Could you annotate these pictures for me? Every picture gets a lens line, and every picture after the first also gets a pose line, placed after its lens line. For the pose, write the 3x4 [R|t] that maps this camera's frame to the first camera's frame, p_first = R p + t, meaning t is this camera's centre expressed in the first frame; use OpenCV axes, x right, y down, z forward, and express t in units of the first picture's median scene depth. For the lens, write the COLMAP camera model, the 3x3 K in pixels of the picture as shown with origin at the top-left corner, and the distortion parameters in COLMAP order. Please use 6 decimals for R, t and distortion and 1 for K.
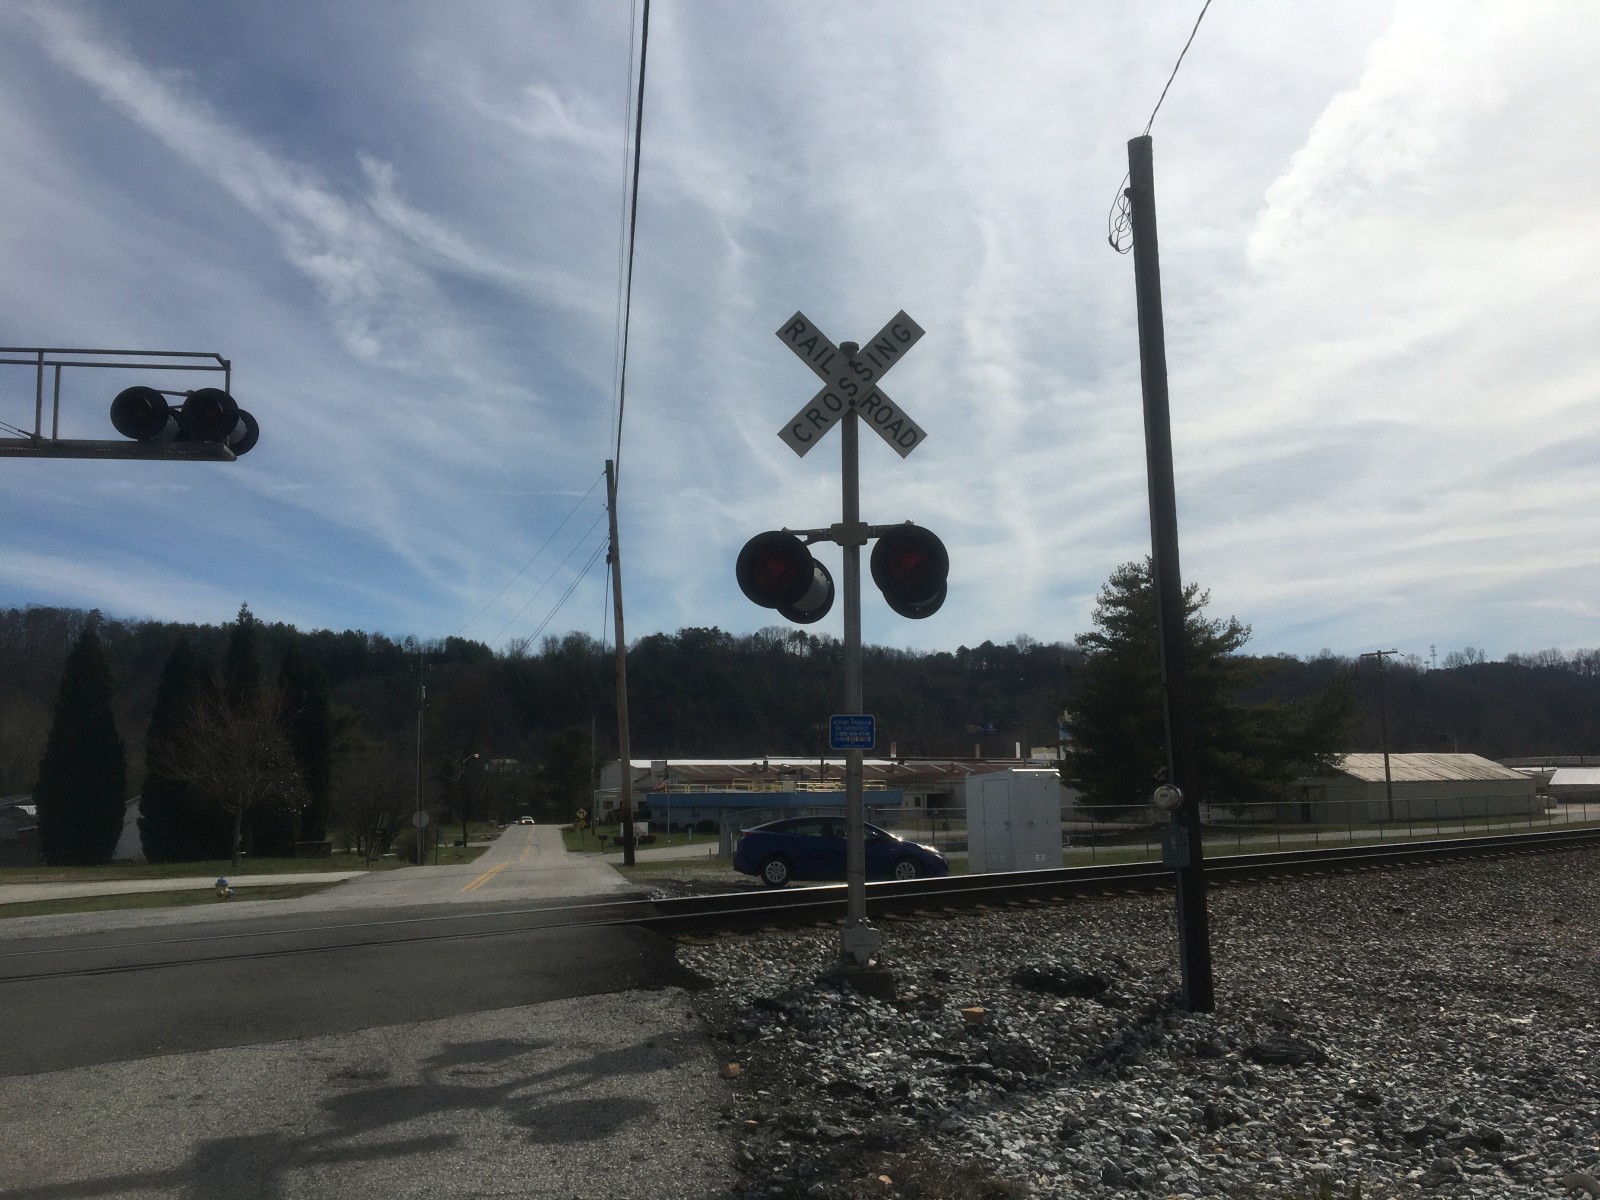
lens RADIAL K [[1395.2, 0, 800.0], [0, 1395.2, 600.0], [0, 0, 1]] dist [0.131431, -0.247718]
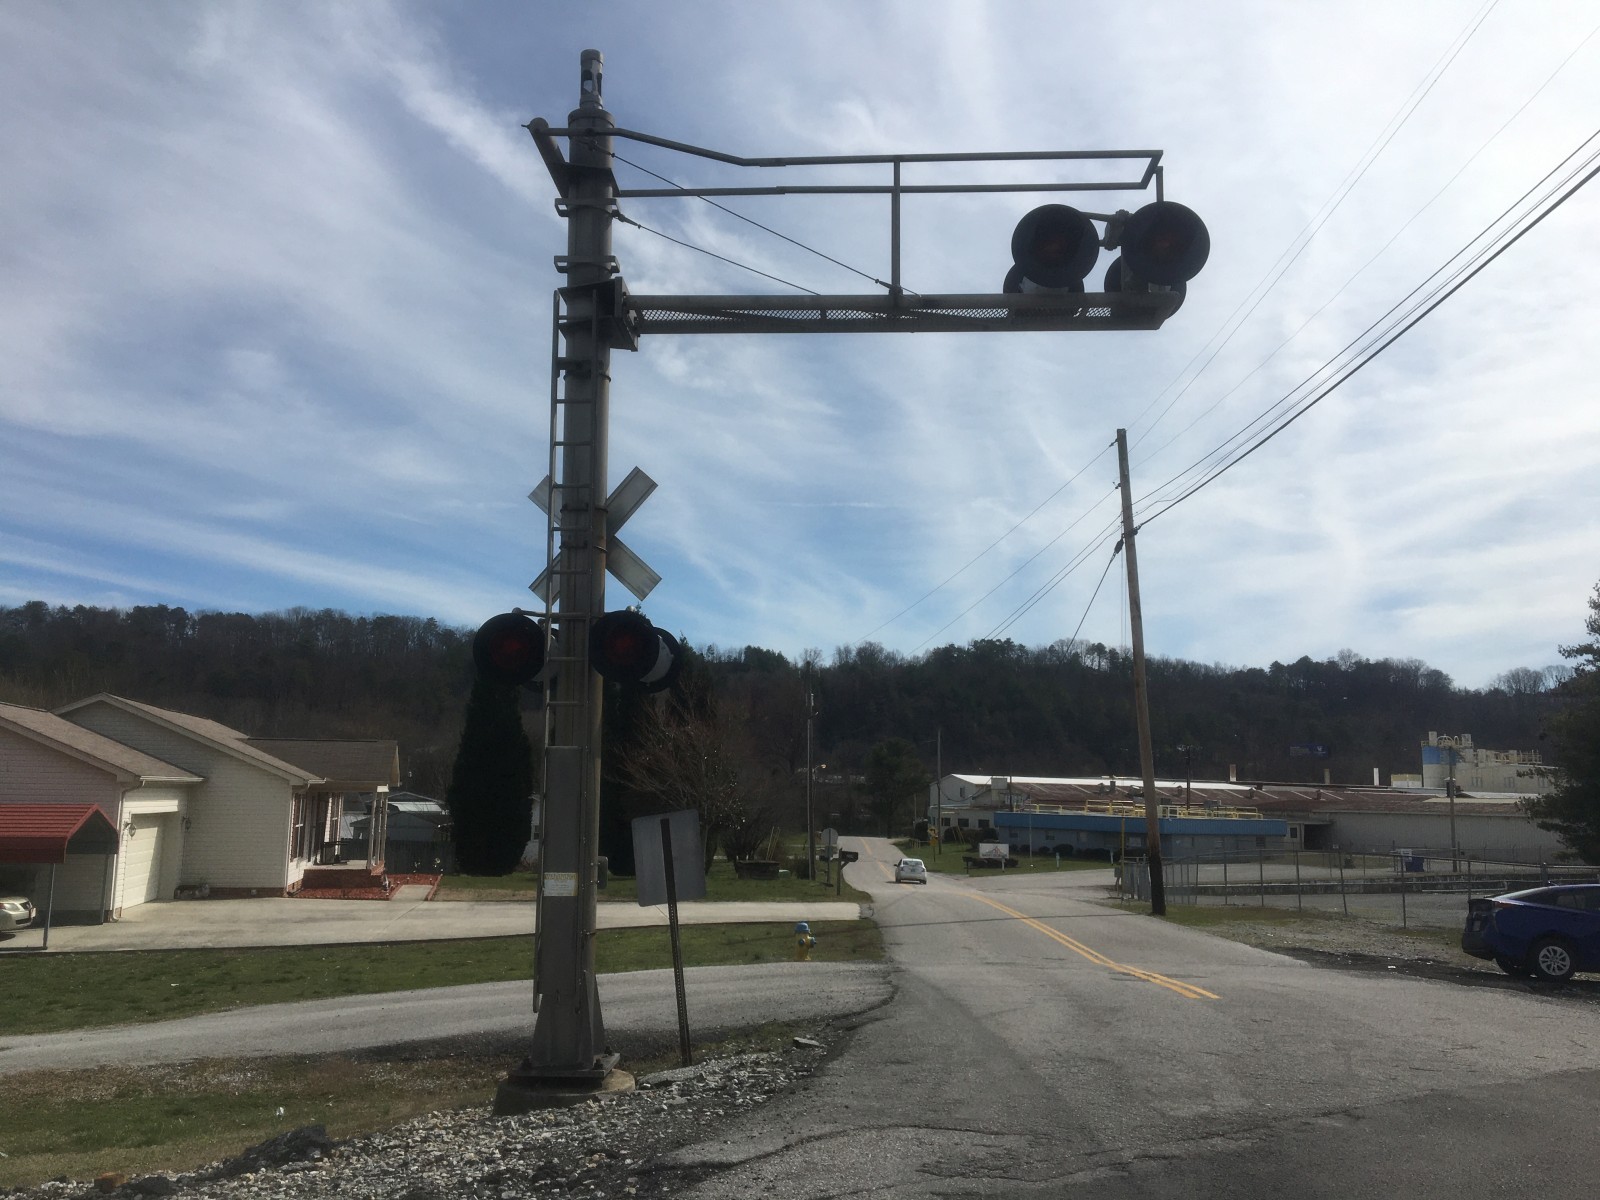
lens RADIAL K [[1389.7, 0, 771.3], [0, 1389.7, 568.6], [0, 0, 1]] dist [0.079157, -0.141085]
pose [[0.976784, -0.003511, -0.214199, -0.093648], [-0.003183, 0.999517, -0.030900, 0.006118], [0.214204, 0.030864, 0.976301, 0.076789]]
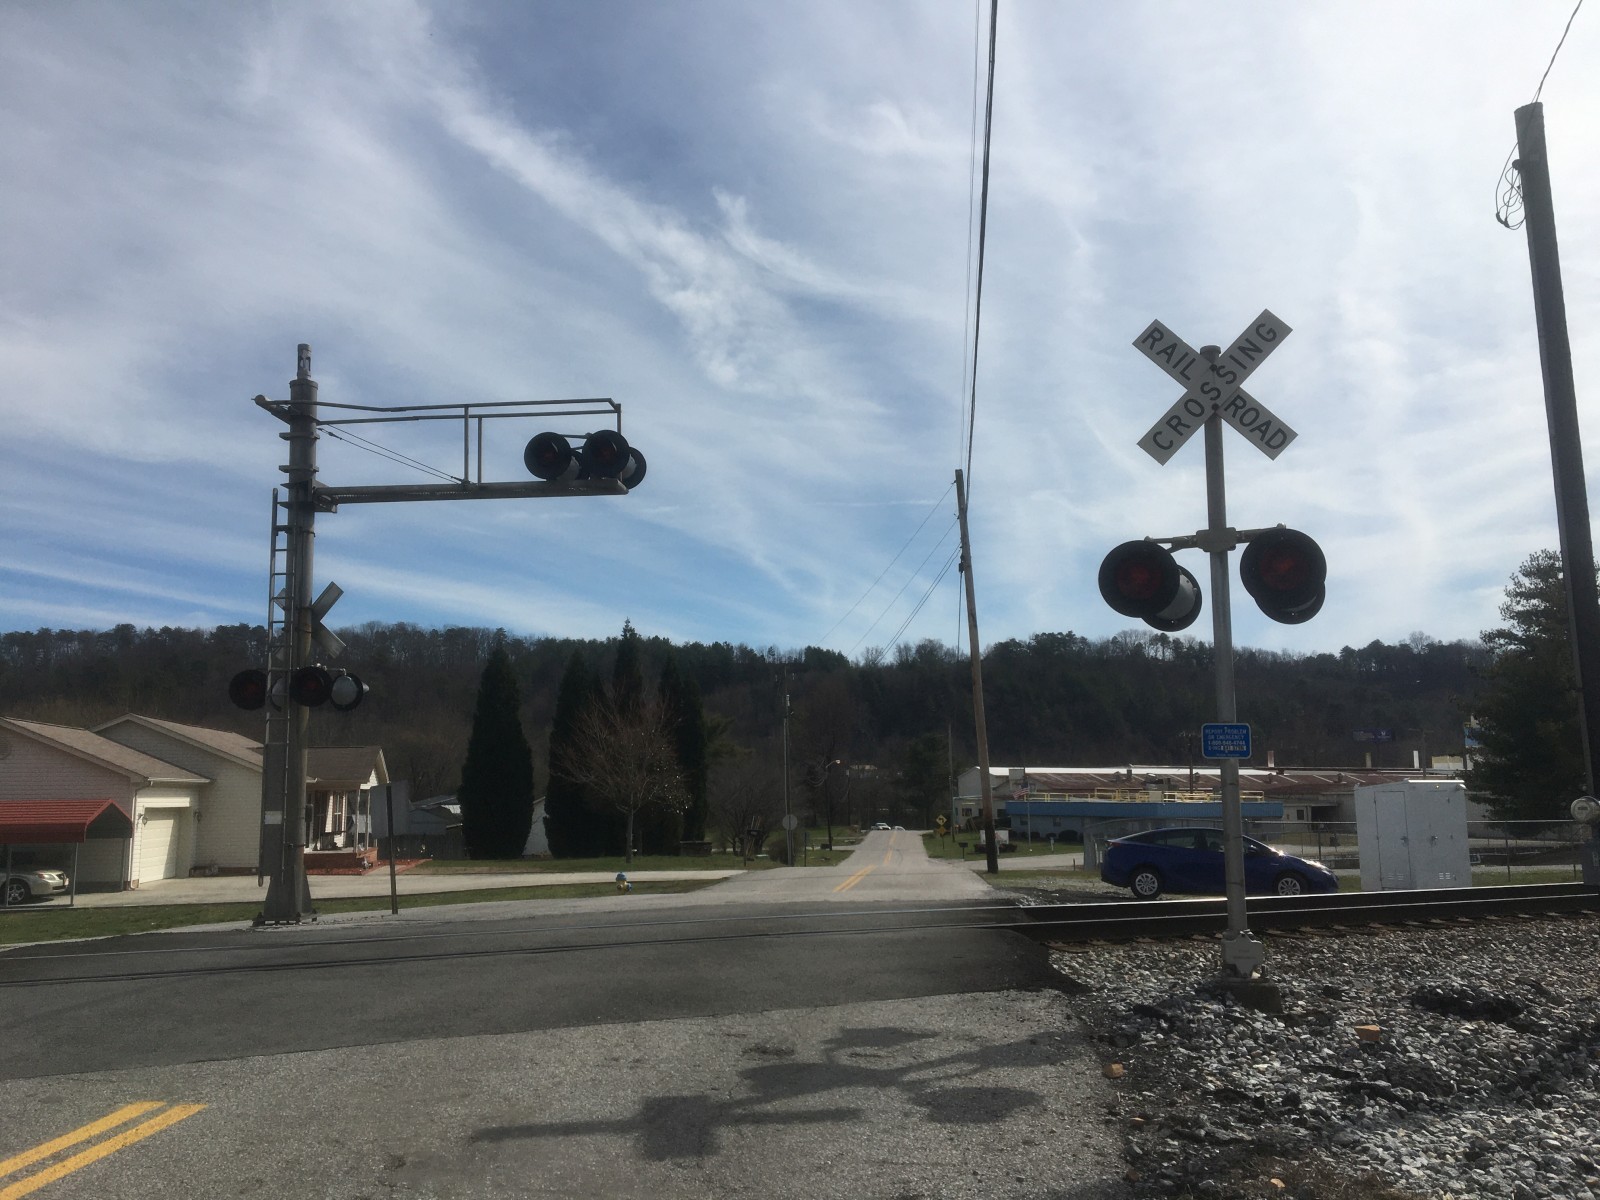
lens RADIAL K [[1400.5, 0, 770.5], [0, 1400.5, 595.0], [0, 0, 1]] dist [0.089484, -0.146573]
pose [[0.963369, -0.030048, -0.266489, -0.000417], [0.027832, 0.999540, -0.012087, -0.000632], [0.266730, 0.004227, 0.963762, -0.005298]]
